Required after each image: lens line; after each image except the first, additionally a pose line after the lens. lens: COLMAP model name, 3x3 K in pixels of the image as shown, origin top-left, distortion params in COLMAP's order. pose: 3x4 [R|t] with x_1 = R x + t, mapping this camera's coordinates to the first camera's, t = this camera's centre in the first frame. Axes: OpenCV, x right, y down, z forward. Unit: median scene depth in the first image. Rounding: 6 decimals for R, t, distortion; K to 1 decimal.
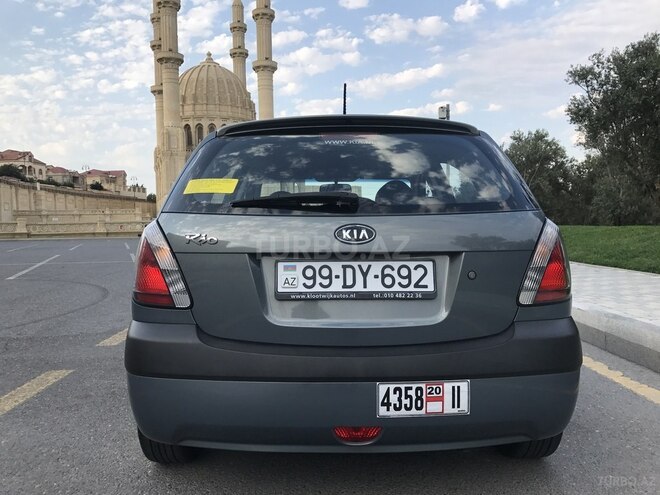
lens RADIAL K [[541.3, 0, 324.8], [0, 541.3, 249.5], [0, 0, 1]] dist [0.016407, 0.003497]
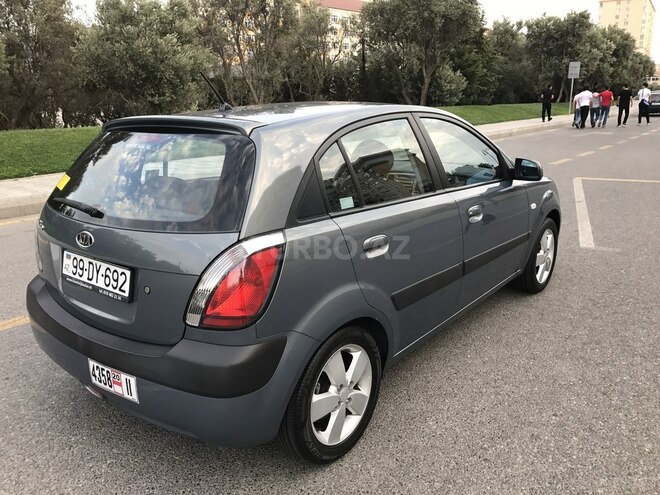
lens RADIAL K [[539.8, 0, 330.0], [0, 539.8, 247.5], [0, 0, 1]] dist [0.005287, 0.001198]
pose [[0.773840, 0.154346, -0.614287, 1.219715], [-0.009040, 0.972447, 0.232948, -0.296321], [0.633316, -0.174712, 0.753914, 0.420599]]
